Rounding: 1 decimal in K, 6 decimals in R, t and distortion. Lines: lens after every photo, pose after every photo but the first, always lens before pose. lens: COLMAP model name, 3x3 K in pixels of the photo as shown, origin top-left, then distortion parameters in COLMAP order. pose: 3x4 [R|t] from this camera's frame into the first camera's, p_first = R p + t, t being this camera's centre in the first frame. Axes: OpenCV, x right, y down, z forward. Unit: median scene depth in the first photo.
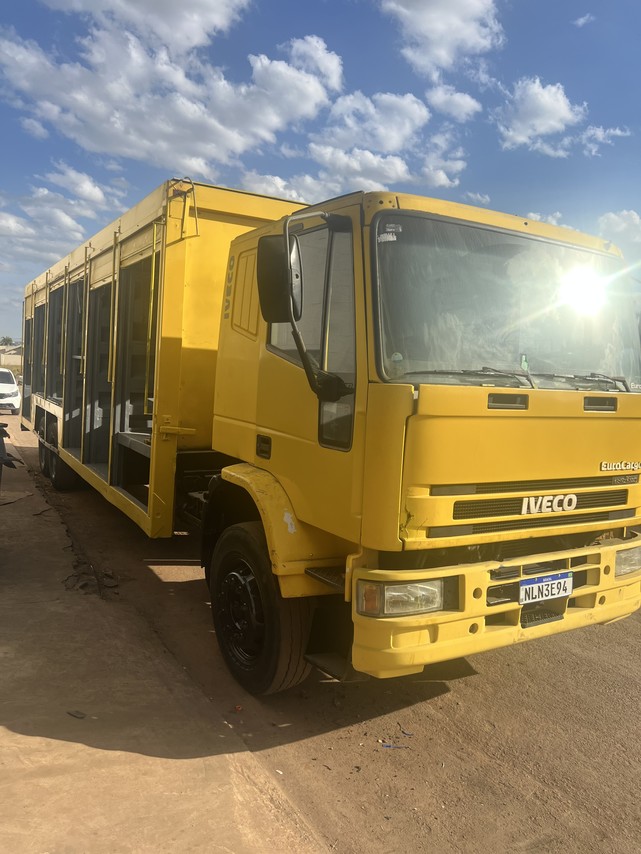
lens RADIAL K [[632.7, 0, 320.5], [0, 632.7, 427.0], [0, 0, 1]] dist [0.052276, -0.061043]
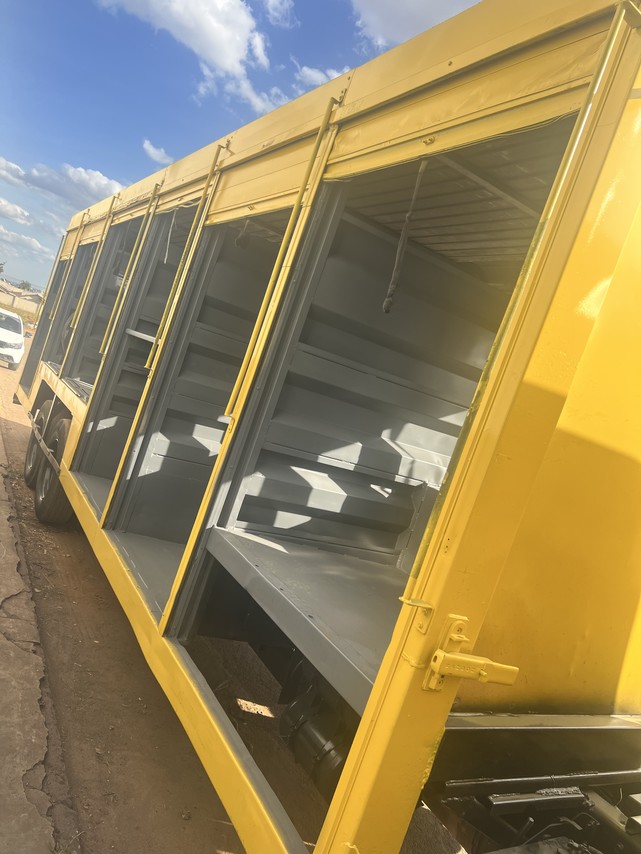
lens RADIAL K [[632.7, 0, 320.5], [0, 632.7, 427.0], [0, 0, 1]] dist [0.052276, -0.061043]
pose [[0.966335, 0.257021, 0.011706, -0.158398], [-0.256396, 0.965774, -0.039261, -0.036602], [-0.021396, 0.034938, 0.999160, 0.320868]]
